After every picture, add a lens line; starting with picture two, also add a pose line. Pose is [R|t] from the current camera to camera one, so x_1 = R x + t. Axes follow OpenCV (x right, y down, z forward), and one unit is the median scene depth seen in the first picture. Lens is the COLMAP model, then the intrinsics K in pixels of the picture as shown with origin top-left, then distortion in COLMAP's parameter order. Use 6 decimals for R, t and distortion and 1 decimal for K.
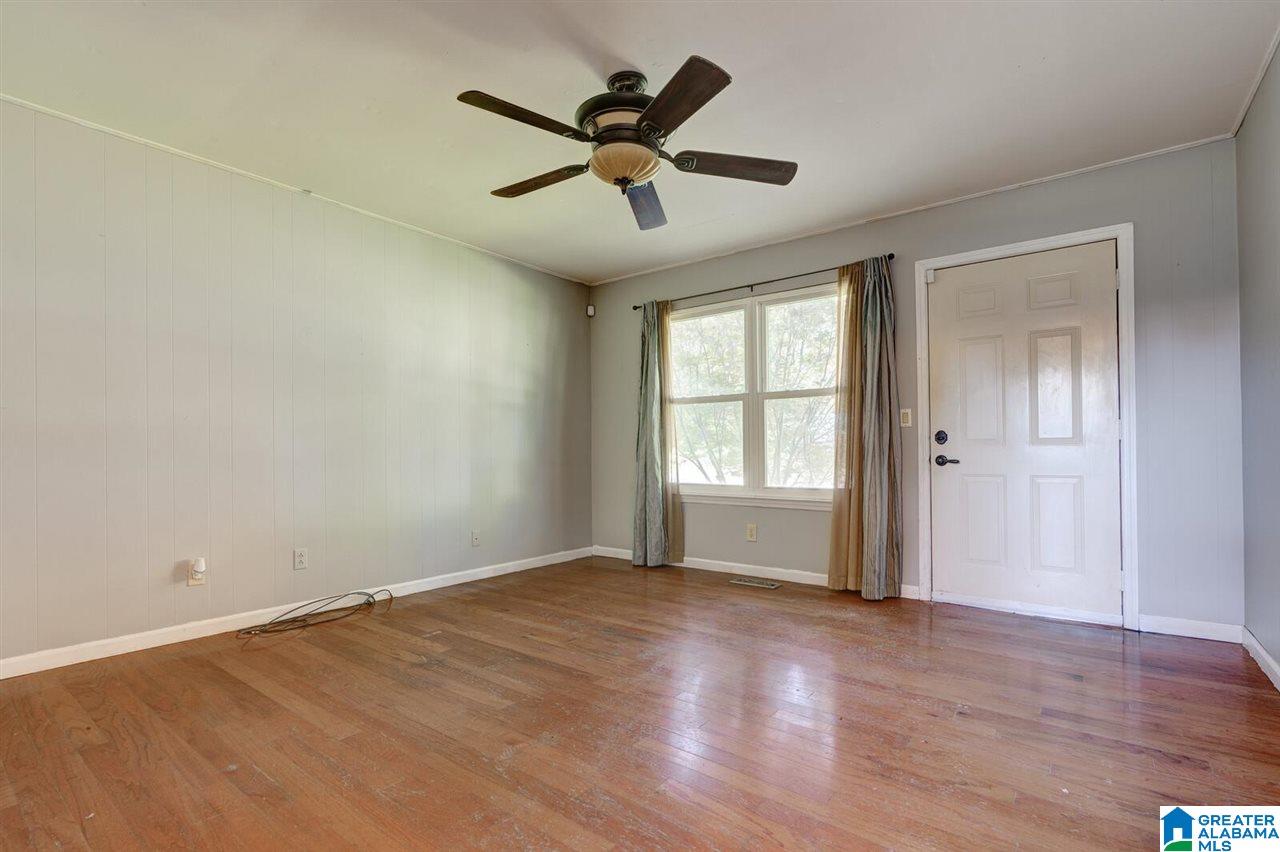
lens RADIAL K [[583.6, 0, 646.2], [0, 583.6, 445.9], [0, 0, 1]] dist [-0.003427, 0.001501]
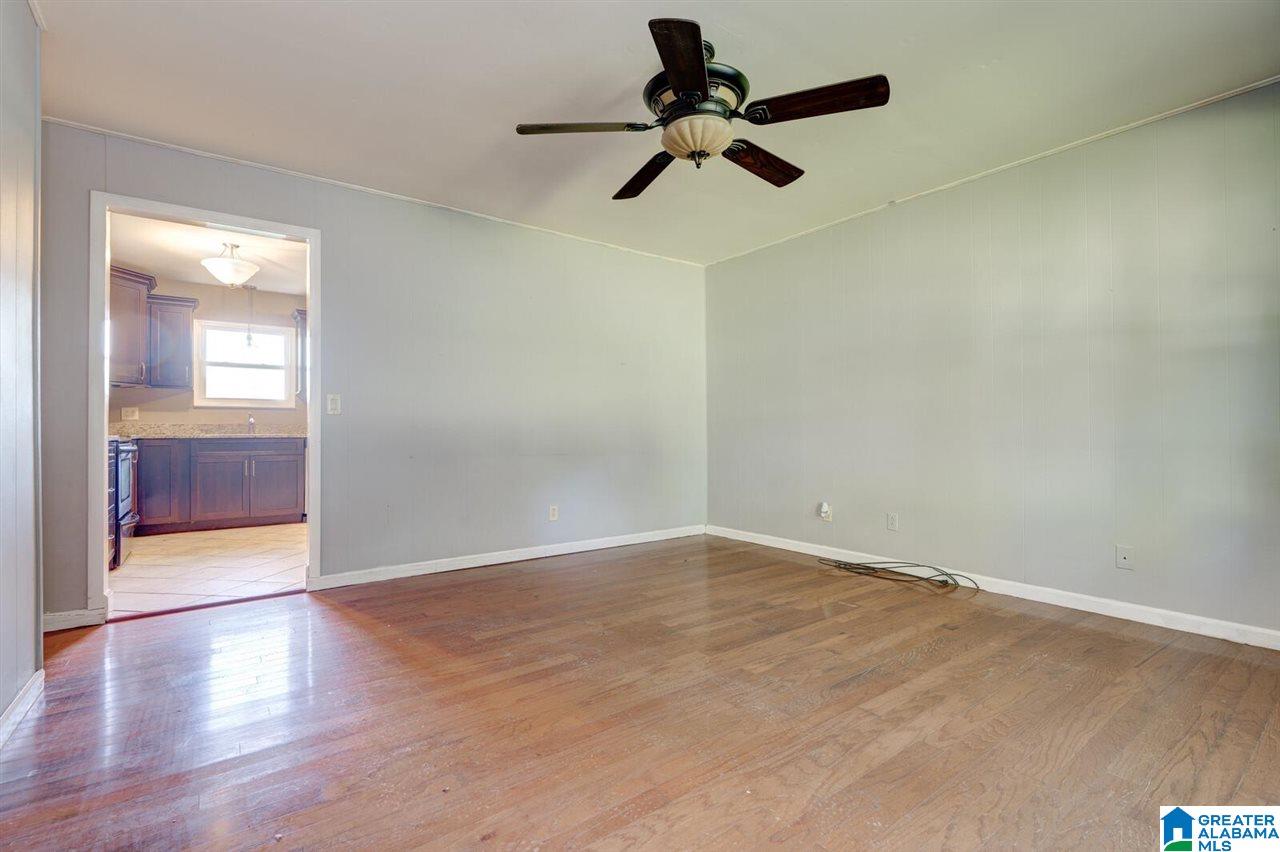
lens RADIAL K [[583.6, 0, 643.2], [0, 583.6, 433.7], [0, 0, 1]] dist [-0.003427, 0.001501]
pose [[-0.263402, 0.010621, -0.964628, 0.607963], [0.012097, 0.999897, 0.007706, 0.002482], [0.964610, -0.009639, -0.263503, 0.761456]]
